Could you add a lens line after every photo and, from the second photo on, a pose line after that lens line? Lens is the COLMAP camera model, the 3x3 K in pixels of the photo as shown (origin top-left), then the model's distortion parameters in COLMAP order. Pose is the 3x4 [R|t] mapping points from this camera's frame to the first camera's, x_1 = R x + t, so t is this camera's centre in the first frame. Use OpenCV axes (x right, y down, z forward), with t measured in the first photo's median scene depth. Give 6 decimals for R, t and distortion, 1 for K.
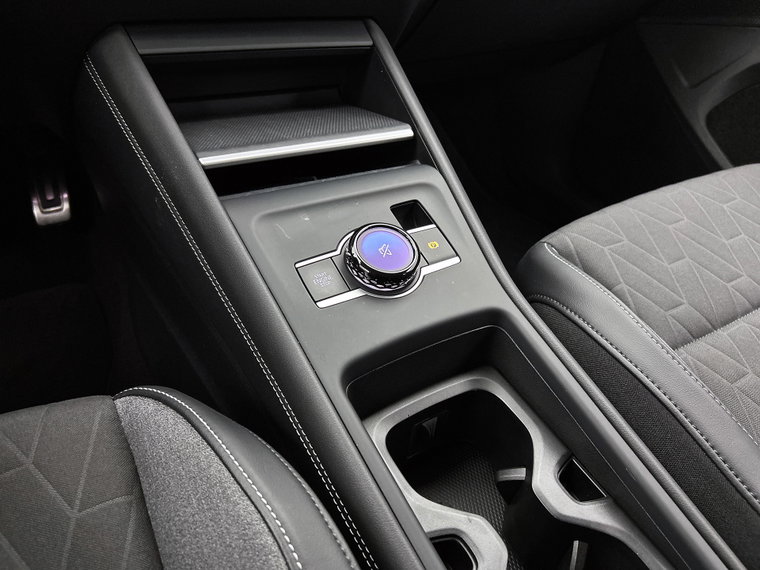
lens RADIAL K [[579.9, 0, 380.0], [0, 579.9, 285.0], [0, 0, 1]] dist [0.112494, -0.164741]
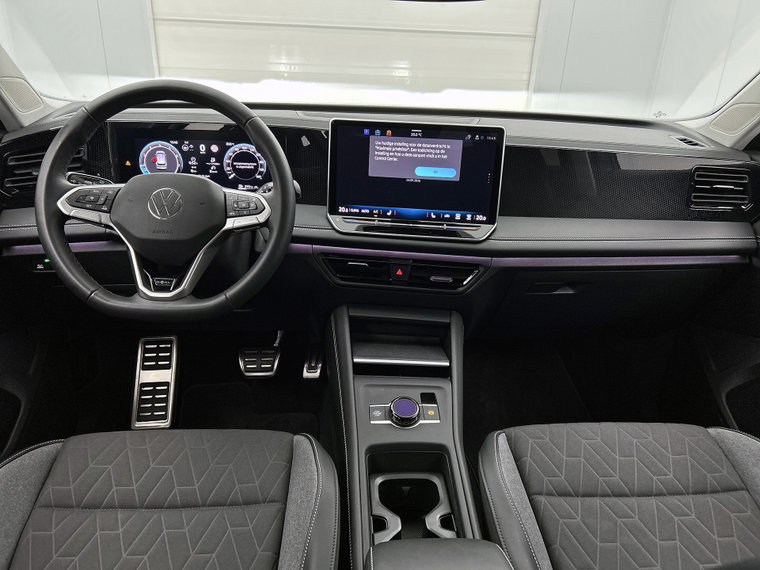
lens RADIAL K [[572.1, 0, 380.0], [0, 572.1, 285.0], [0, 0, 1]] dist [0.023152, -0.009719]
pose [[0.885569, 0.114666, -0.450133, 0.782464], [-0.261806, 0.923682, -0.279767, 0.133427], [0.383700, 0.365600, 0.848004, -1.041575]]
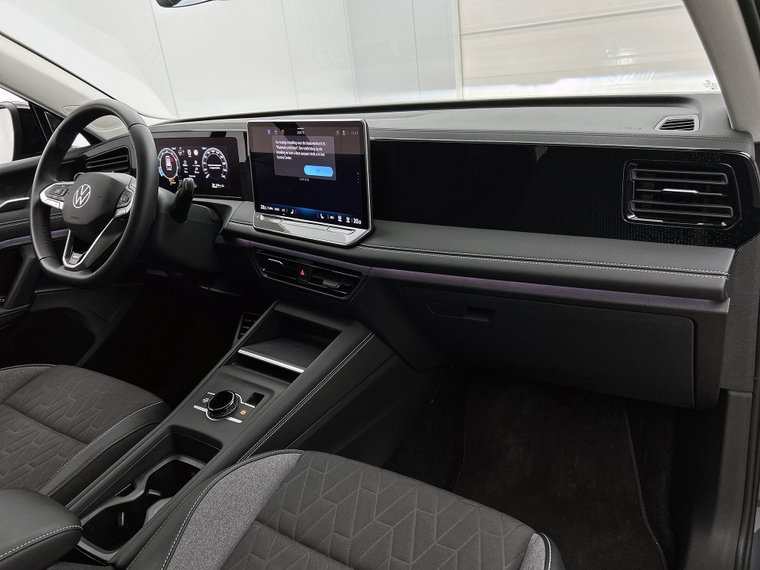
lens RADIAL K [[572.1, 0, 380.0], [0, 572.1, 285.0], [0, 0, 1]] dist [0.023152, -0.009719]
pose [[0.419572, 0.191121, -0.887374, 1.966048], [-0.483095, 0.874652, -0.040037, -0.598588], [0.768492, 0.445484, 0.459309, 0.144239]]
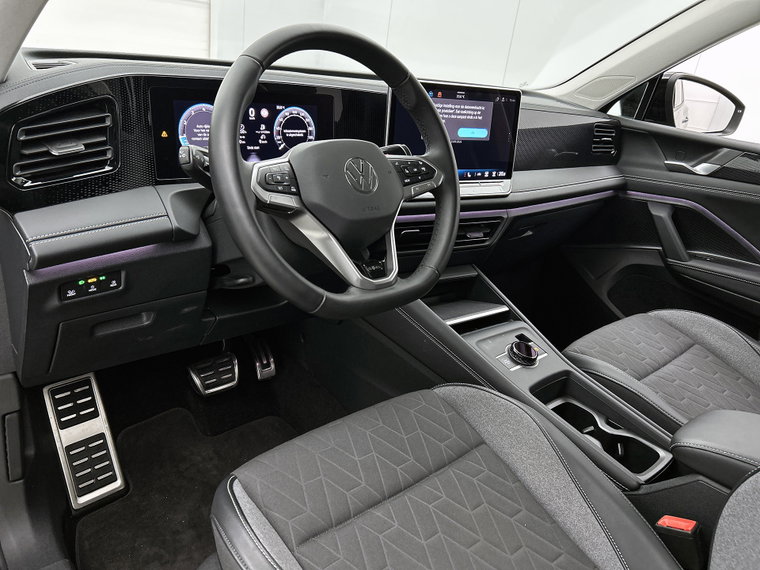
lens RADIAL K [[572.1, 0, 380.0], [0, 572.1, 285.0], [0, 0, 1]] dist [0.023152, -0.009719]
pose [[0.985613, -0.060365, 0.157873, -0.843489], [0.105681, 0.949046, -0.296890, 0.296214], [-0.131907, 0.309302, 0.941771, -1.200059]]
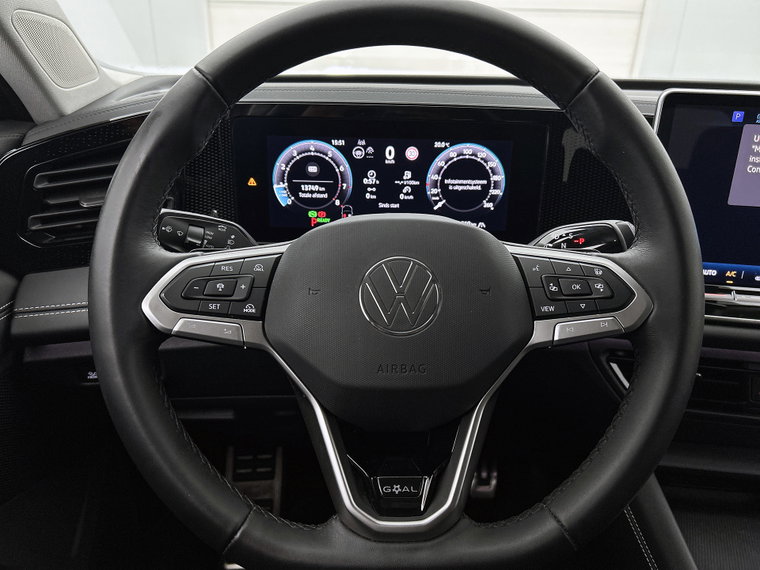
lens RADIAL K [[579.9, 0, 380.0], [0, 579.9, 285.0], [0, 0, 1]] dist [0.112494, -0.164741]
pose [[0.853570, 0.121461, -0.506622, -0.287983], [-0.286163, 0.921918, -0.261108, -0.237283], [0.435350, 0.367850, 0.821679, -0.496661]]
